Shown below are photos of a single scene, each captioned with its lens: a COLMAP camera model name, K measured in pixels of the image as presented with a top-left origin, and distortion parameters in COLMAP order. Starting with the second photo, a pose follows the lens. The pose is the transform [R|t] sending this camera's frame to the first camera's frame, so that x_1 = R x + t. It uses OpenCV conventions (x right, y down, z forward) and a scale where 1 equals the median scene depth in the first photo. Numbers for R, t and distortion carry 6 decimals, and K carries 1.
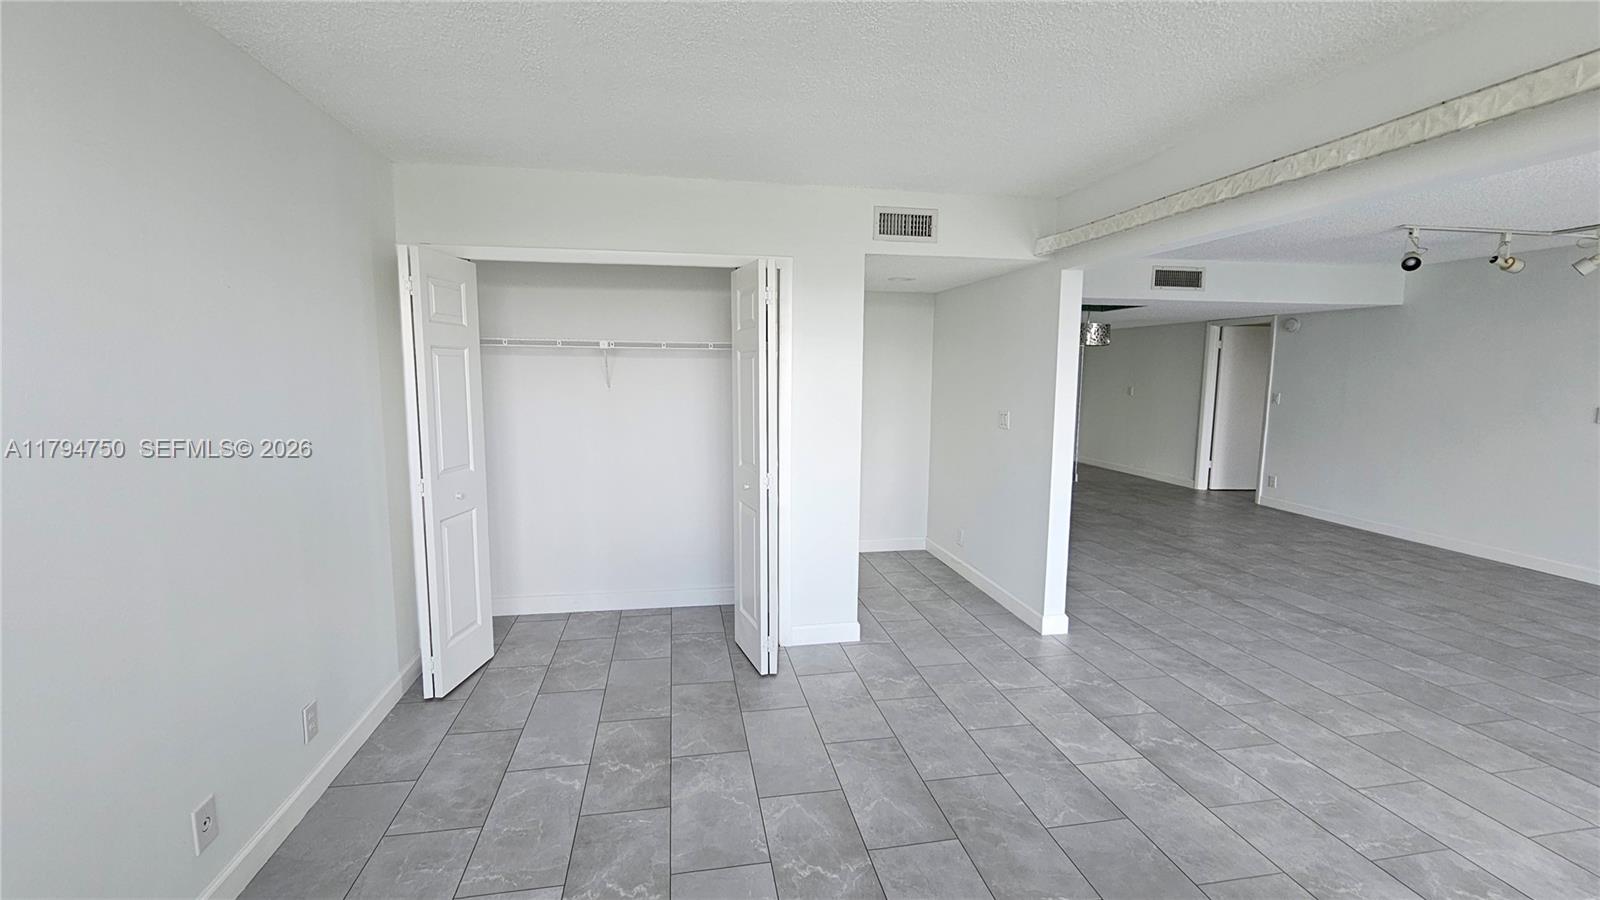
lens RADIAL K [[659.4, 0, 788.9], [0, 659.4, 446.2], [0, 0, 1]] dist [-0.003292, 0.000115]
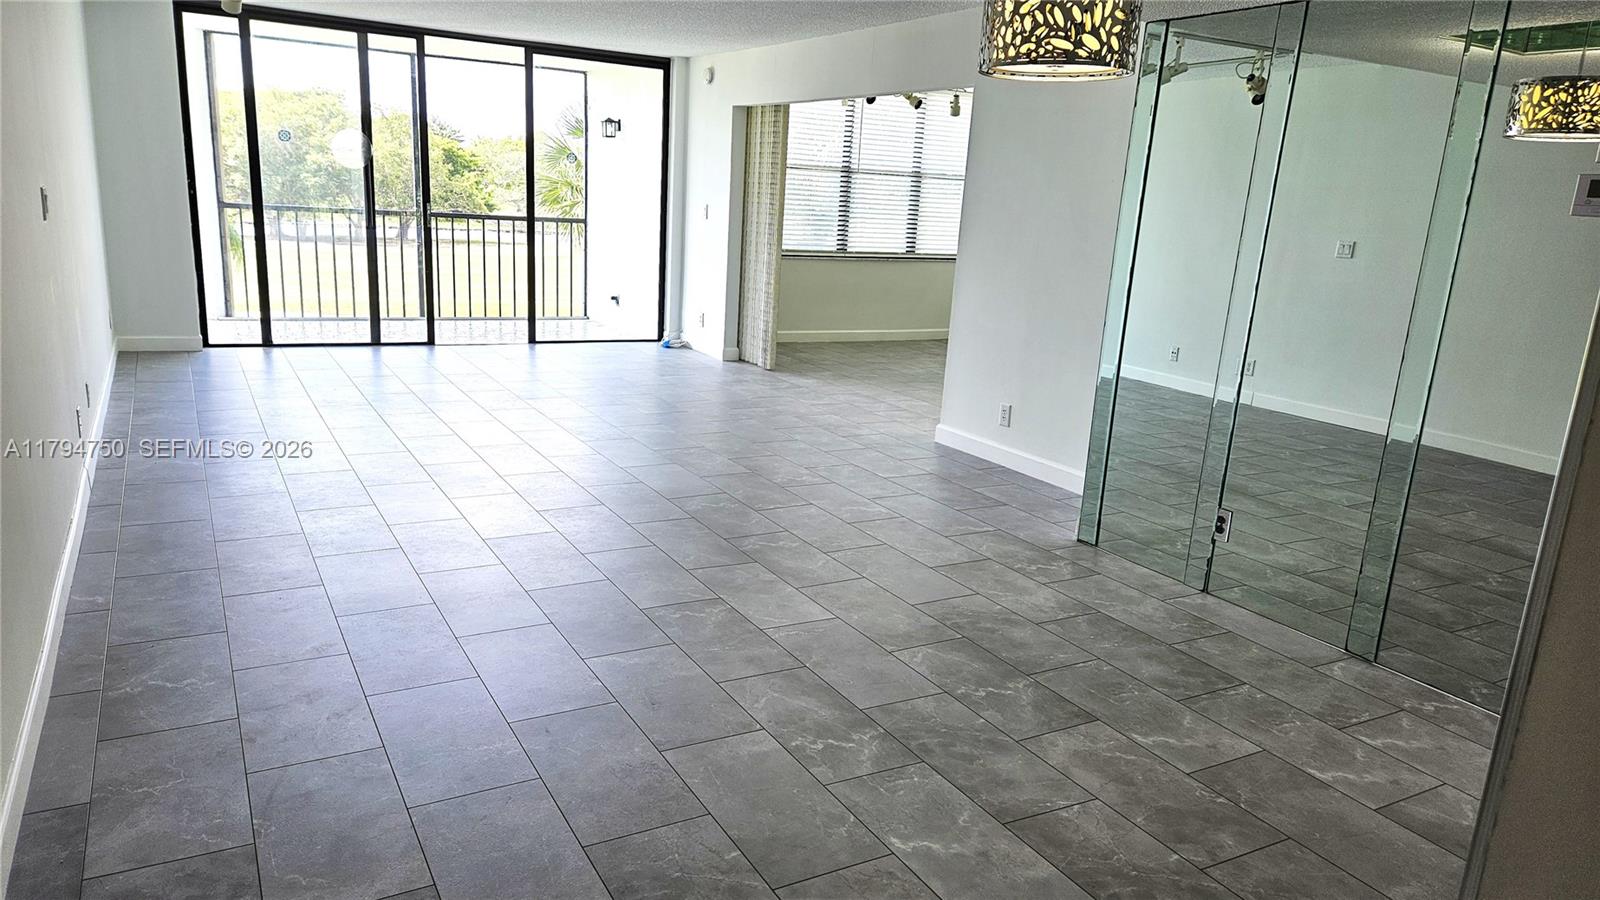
lens RADIAL K [[1076.5, 0, 800.9], [0, 1076.5, 454.0], [0, 0, 1]] dist [0.050845, -0.004520]
pose [[-0.937716, 0.022492, -0.346673, 1.328963], [-0.102985, 0.935050, 0.339227, -0.282443], [0.331787, 0.353801, -0.874496, 2.657310]]
